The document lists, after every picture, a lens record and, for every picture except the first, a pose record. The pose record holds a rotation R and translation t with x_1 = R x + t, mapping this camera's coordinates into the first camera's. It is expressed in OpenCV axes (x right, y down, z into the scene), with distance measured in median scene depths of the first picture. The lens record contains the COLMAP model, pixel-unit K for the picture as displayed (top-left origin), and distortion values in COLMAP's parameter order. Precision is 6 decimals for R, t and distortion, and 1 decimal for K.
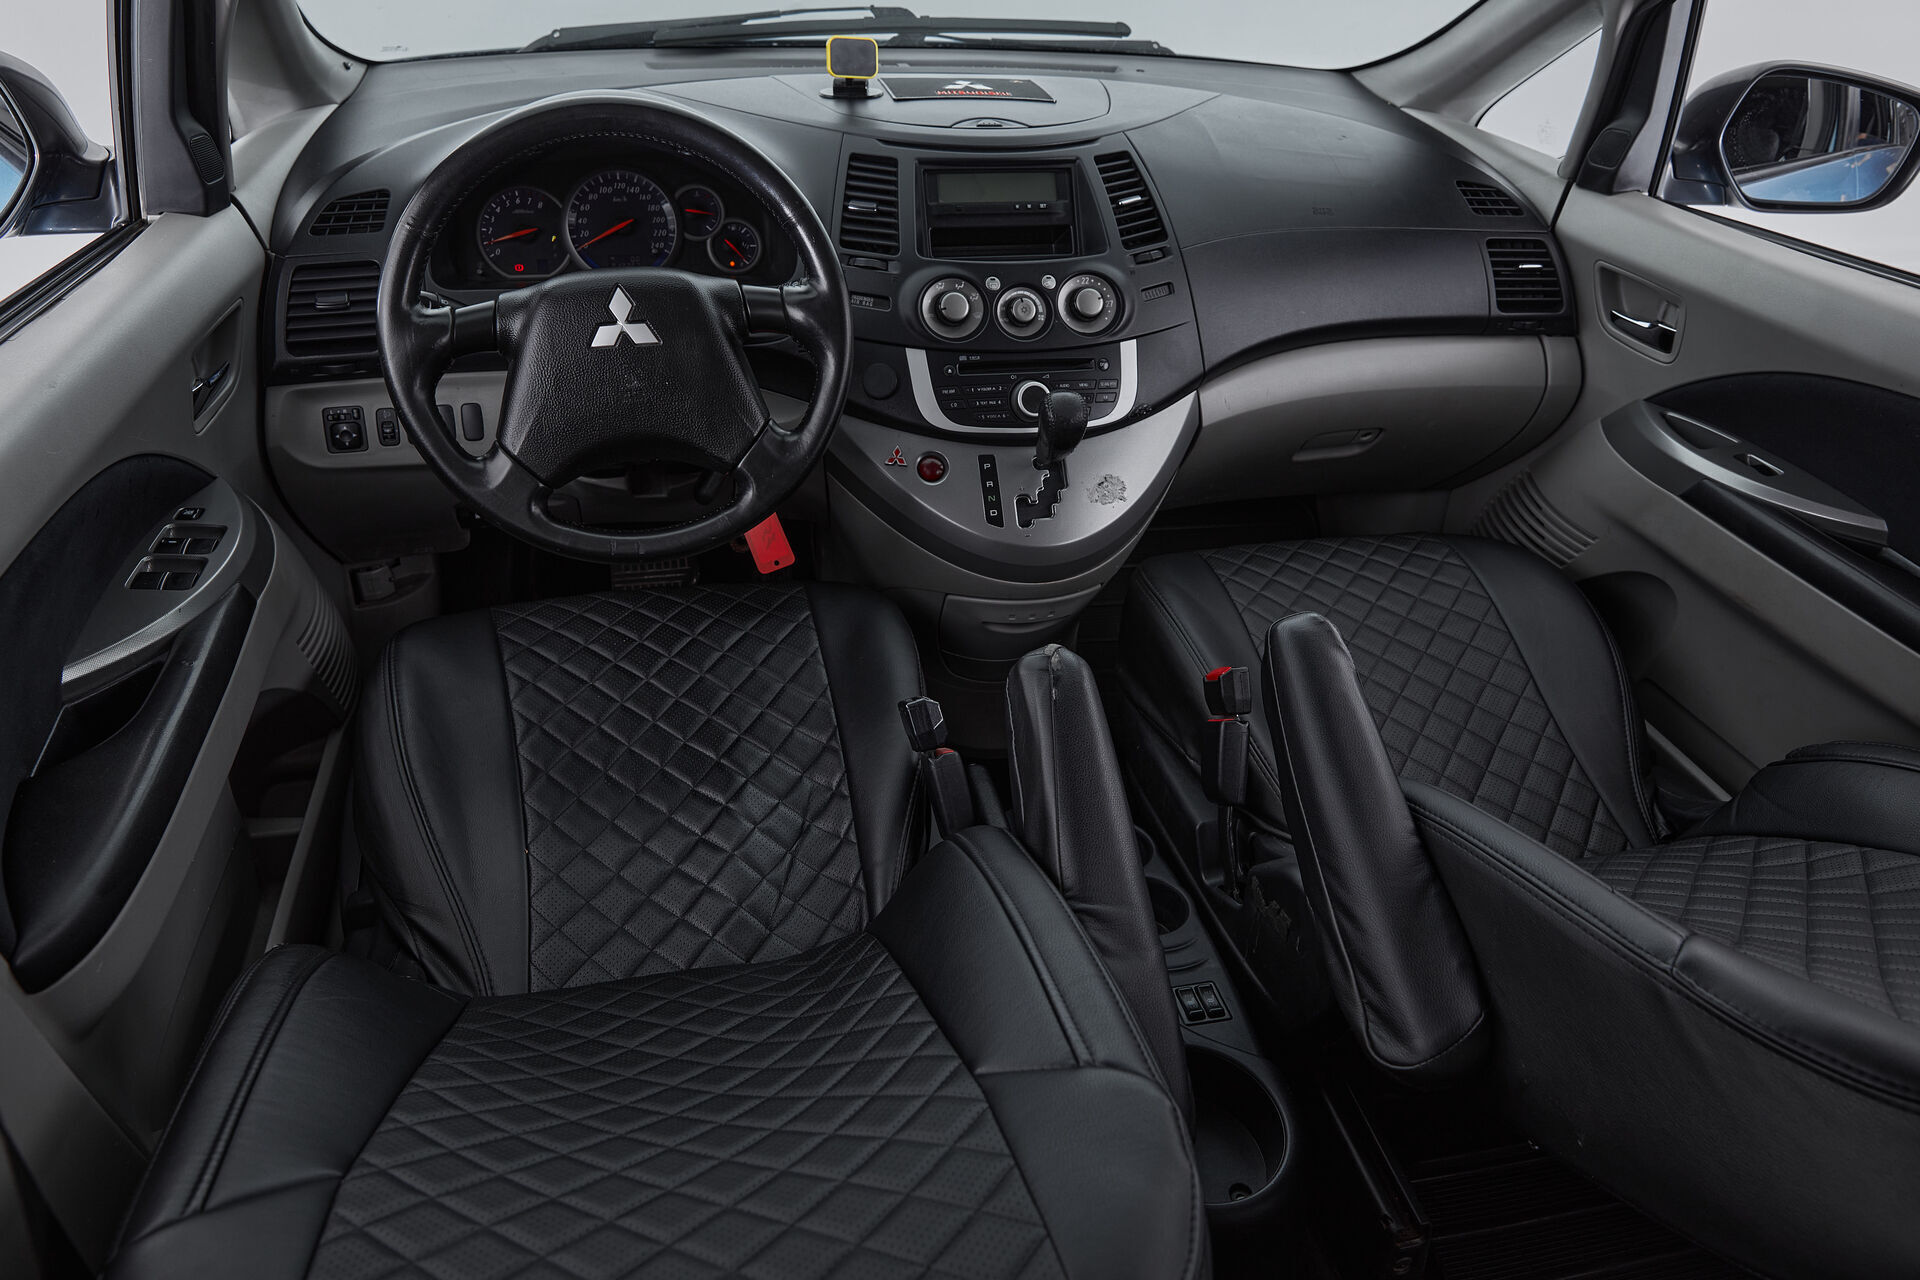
lens RADIAL K [[1268.7, 0, 956.0], [0, 1268.7, 627.6], [0, 0, 1]] dist [-0.001043, -0.002046]
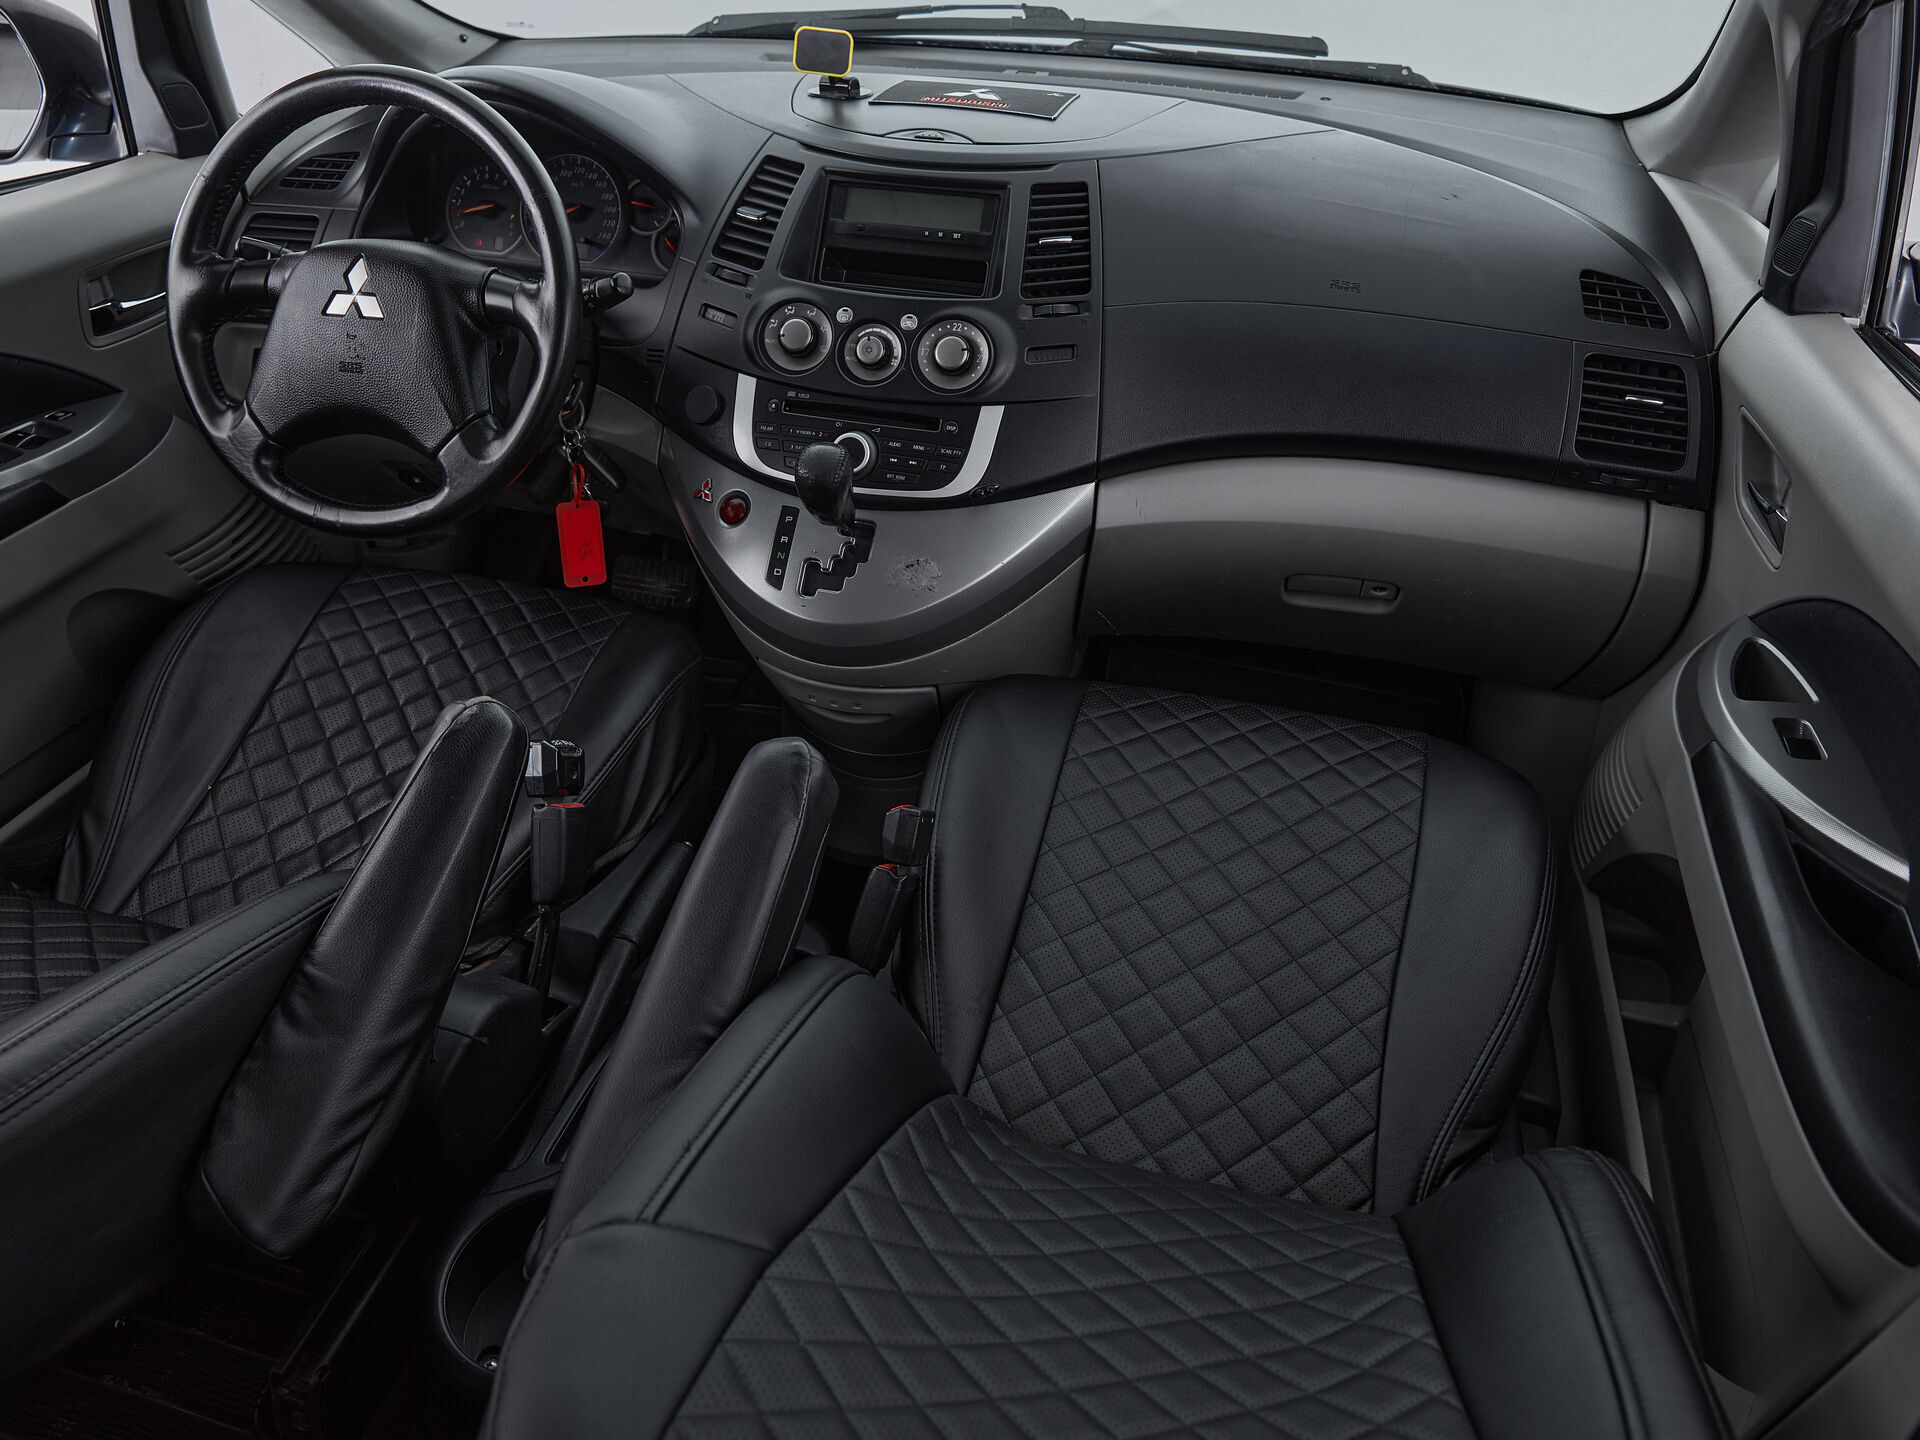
lens RADIAL K [[1411.8, 0, 945.0], [0, 1411.8, 710.6], [0, 0, 1]] dist [-0.003416, 0.005017]
pose [[0.882188, 0.240459, -0.404875, 0.527438], [-0.241678, 0.969120, 0.048974, -0.070516], [0.404148, 0.054645, 0.913060, 0.155417]]
